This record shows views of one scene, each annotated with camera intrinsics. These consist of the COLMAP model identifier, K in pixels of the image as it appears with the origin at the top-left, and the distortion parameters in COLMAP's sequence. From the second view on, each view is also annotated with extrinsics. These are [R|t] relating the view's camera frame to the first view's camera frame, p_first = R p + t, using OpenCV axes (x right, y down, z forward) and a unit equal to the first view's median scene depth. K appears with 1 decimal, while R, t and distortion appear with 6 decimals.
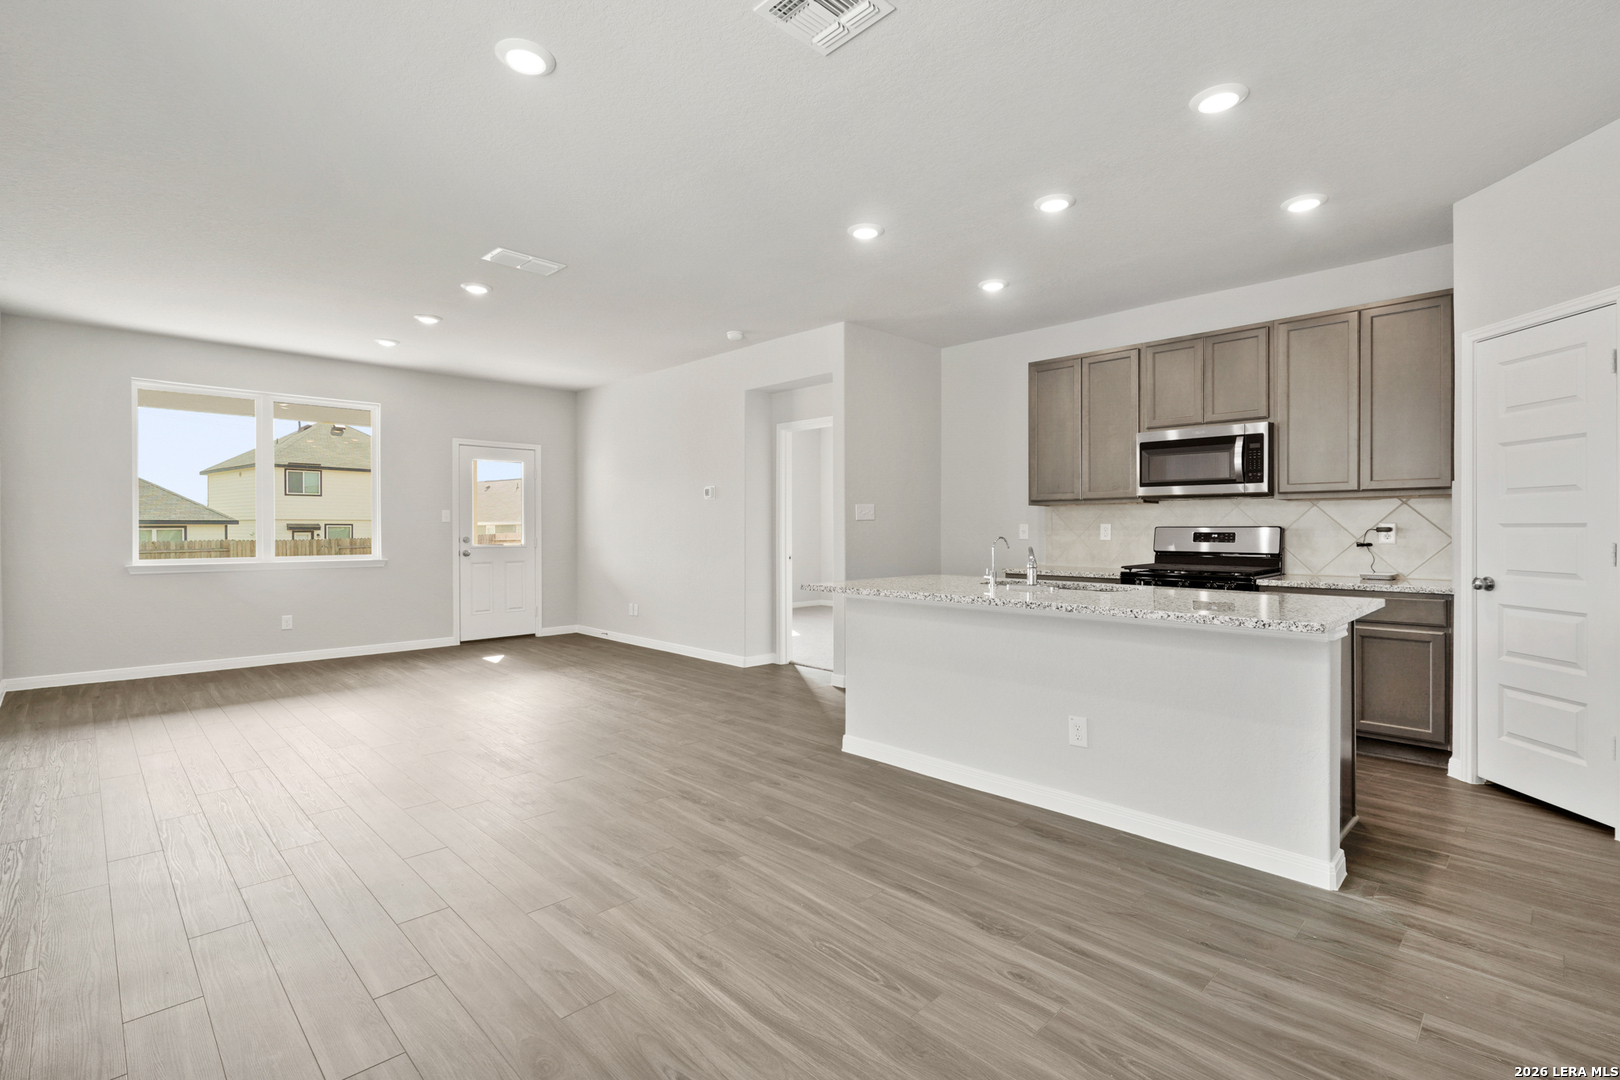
lens RADIAL K [[762.2, 0, 815.0], [0, 762.2, 537.5], [0, 0, 1]] dist [-0.001017, -0.000167]
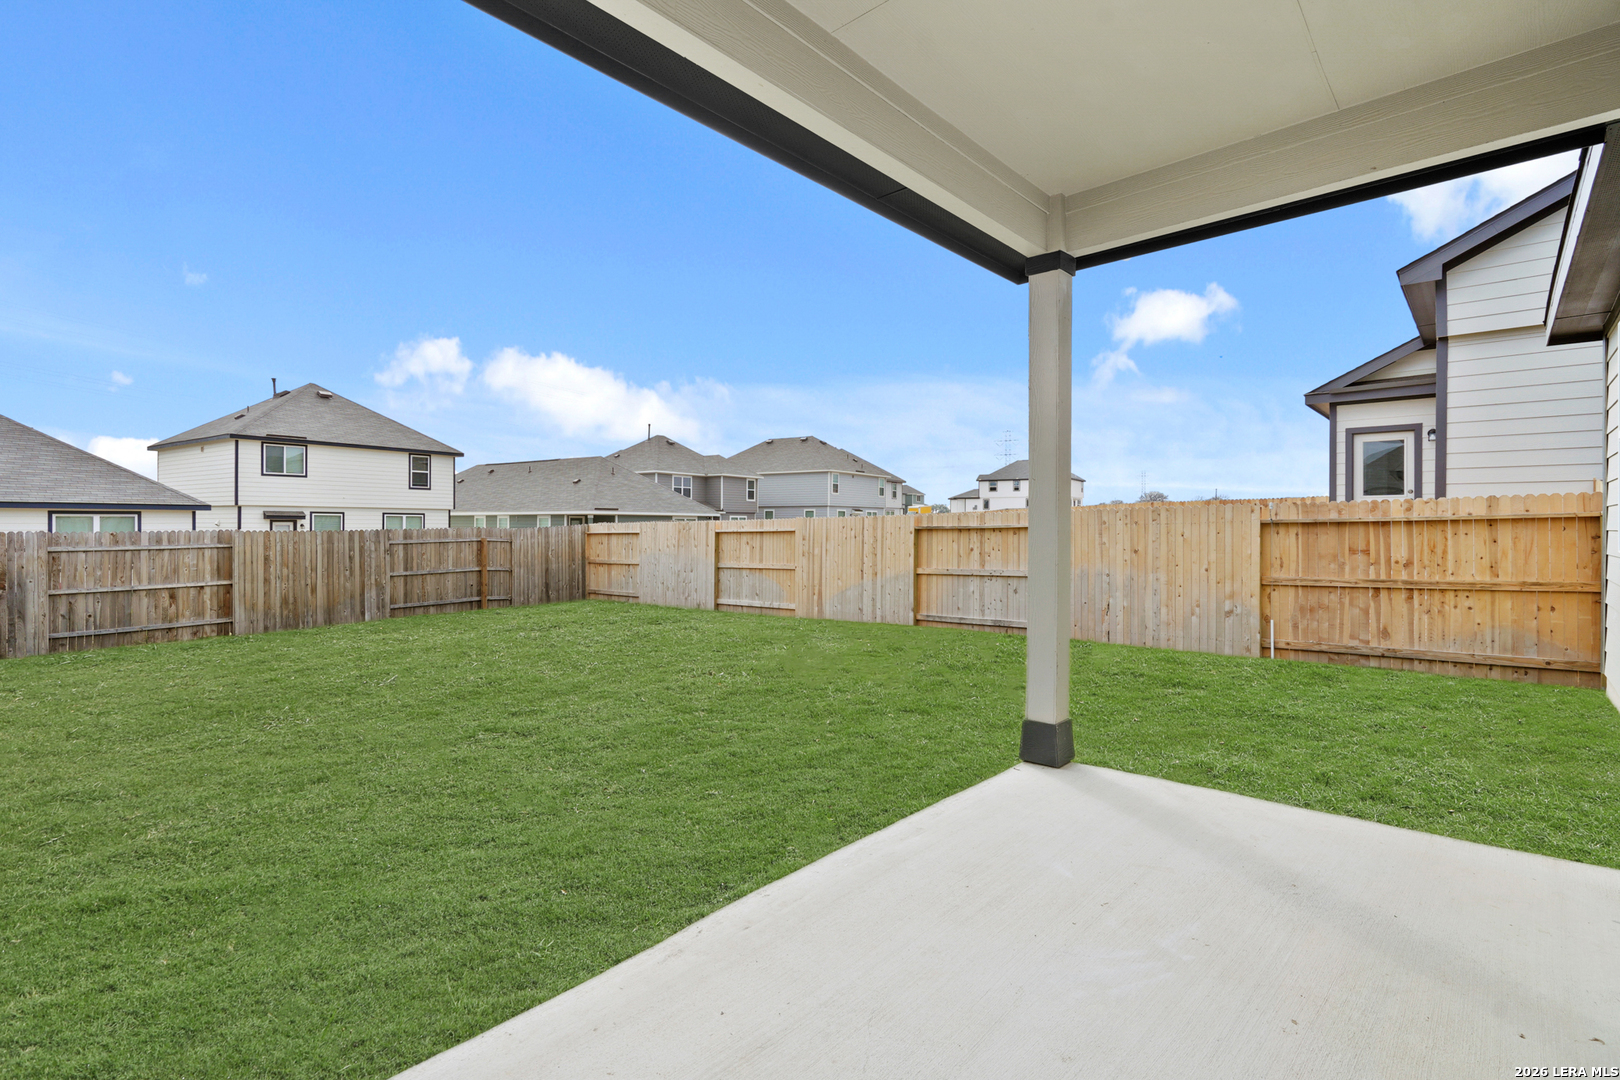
lens RADIAL K [[762.2, 0, 811.5], [0, 762.2, 532.9], [0, 0, 1]] dist [-0.001017, -0.000167]
pose [[0.998336, 0.000398, 0.057658, -0.163424], [-0.000576, 0.999995, 0.003059, 0.001834], [-0.057656, -0.003087, 0.998332, 0.166751]]
